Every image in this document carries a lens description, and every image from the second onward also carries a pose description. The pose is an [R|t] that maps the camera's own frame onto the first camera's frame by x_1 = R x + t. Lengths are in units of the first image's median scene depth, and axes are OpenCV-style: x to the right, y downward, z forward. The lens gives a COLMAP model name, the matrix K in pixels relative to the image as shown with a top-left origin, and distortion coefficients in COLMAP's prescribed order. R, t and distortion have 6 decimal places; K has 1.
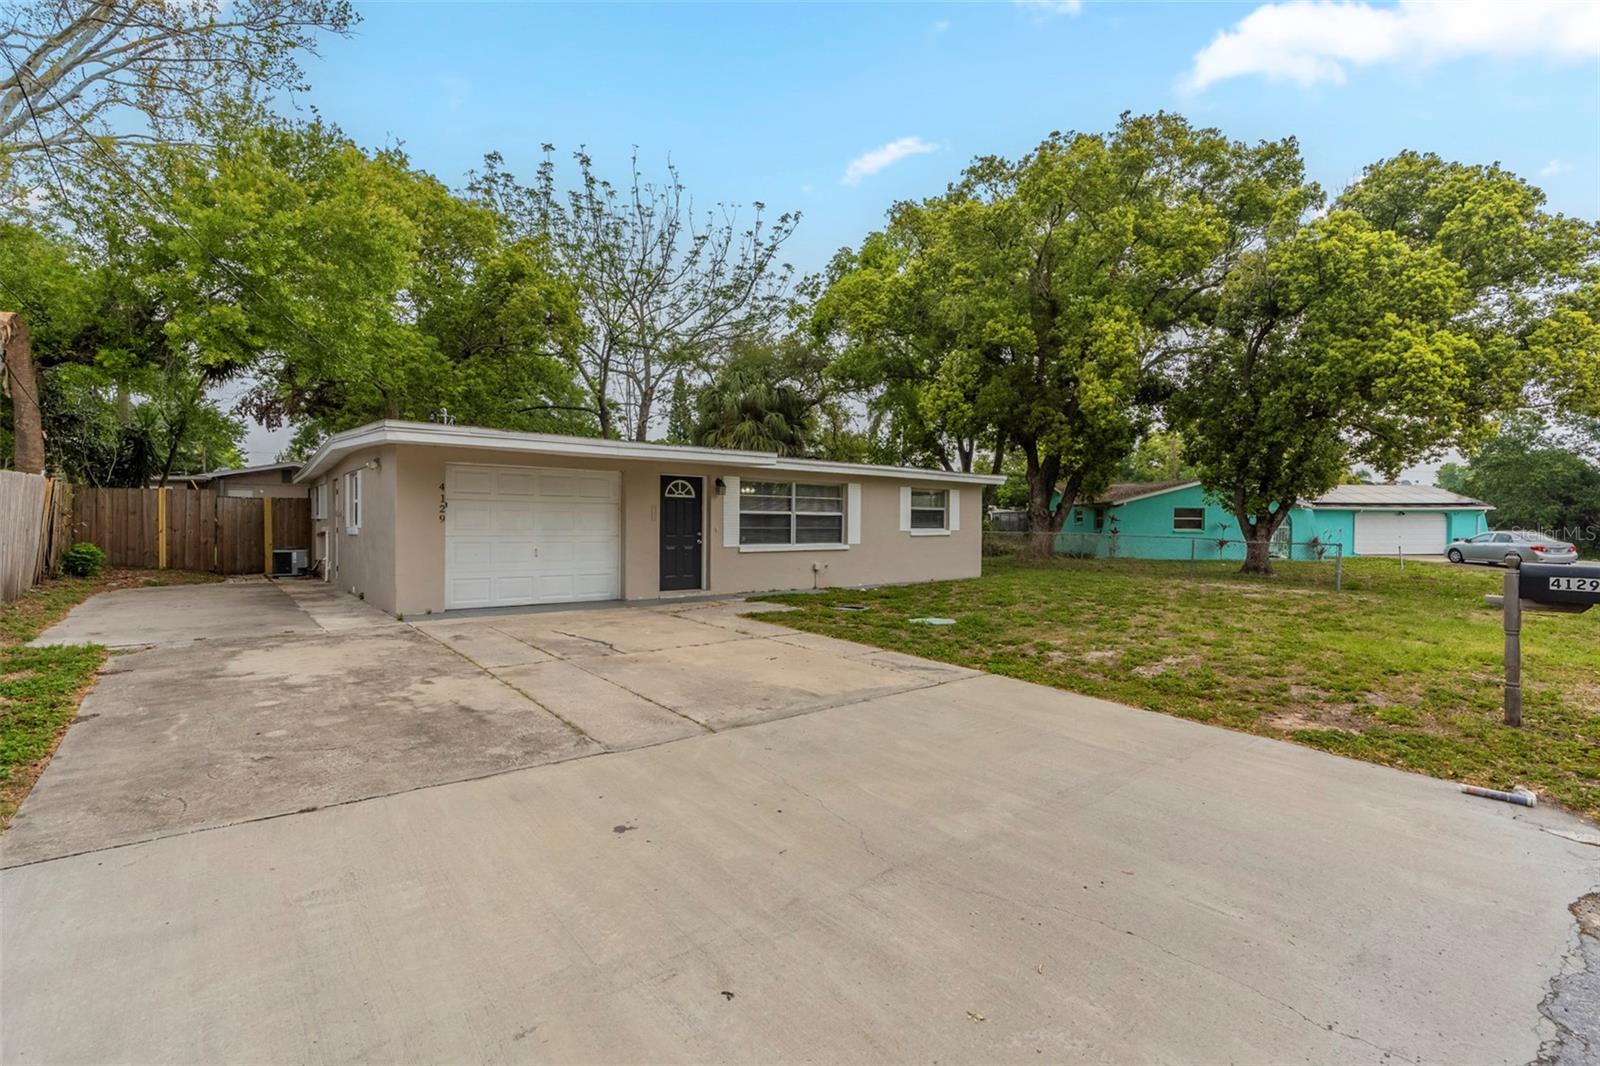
lens RADIAL K [[730.0, 0, 801.5], [0, 730.0, 529.5], [0, 0, 1]] dist [-0.009270, 0.003084]
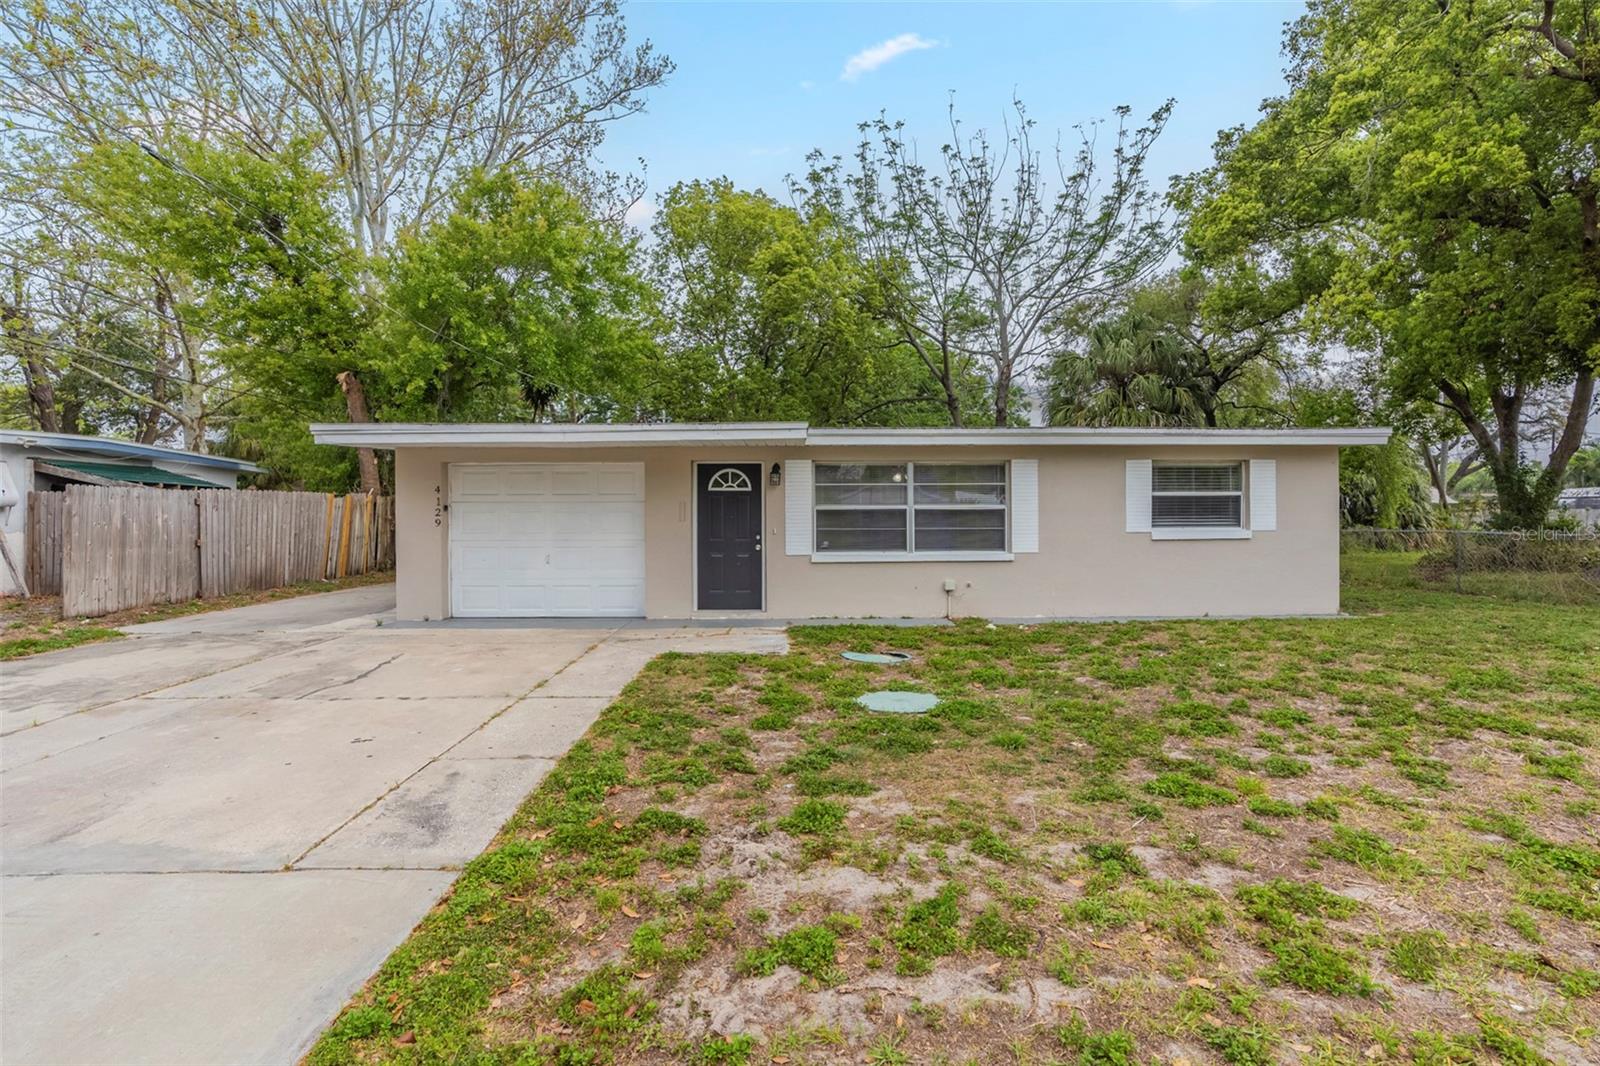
lens RADIAL K [[730.0, 0, 801.5], [0, 730.0, 529.5], [0, 0, 1]] dist [-0.009270, 0.003084]
pose [[0.780857, -0.004109, -0.624696, 0.346807], [0.006789, 0.999975, 0.001908, -0.003235], [0.624673, -0.005731, 0.780866, 0.395772]]
